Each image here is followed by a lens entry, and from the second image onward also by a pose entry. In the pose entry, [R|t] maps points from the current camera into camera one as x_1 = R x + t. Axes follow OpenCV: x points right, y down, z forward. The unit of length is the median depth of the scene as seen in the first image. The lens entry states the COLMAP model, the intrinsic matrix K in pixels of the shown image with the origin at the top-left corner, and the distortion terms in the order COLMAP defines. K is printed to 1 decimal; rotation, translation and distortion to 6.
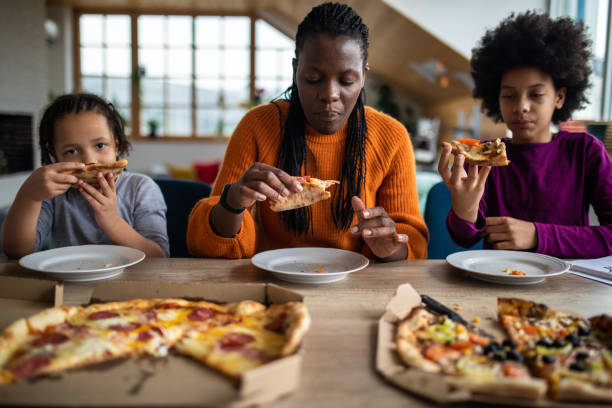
lens RADIAL K [[549.1, 0, 305.9], [0, 549.1, 260.8], [0, 0, 1]] dist [-0.052736, -0.004815]
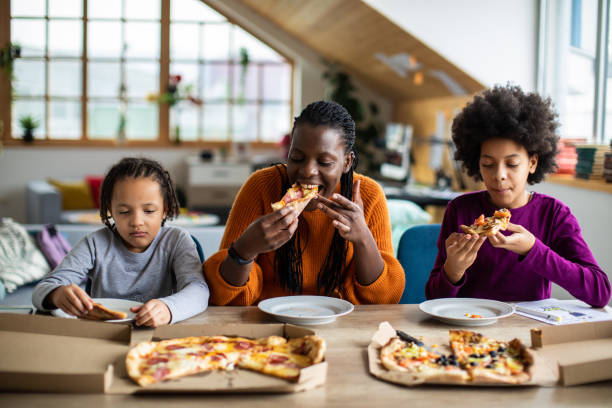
lens RADIAL K [[853.7, 0, 305.0], [0, 853.7, 217.5], [0, 0, 1]] dist [-0.016810, -0.004683]
pose [[0.994589, -0.005548, 0.103742, -0.264365], [0.016496, 0.994339, -0.104971, 0.002970], [-0.102572, 0.106114, 0.989049, -1.250519]]
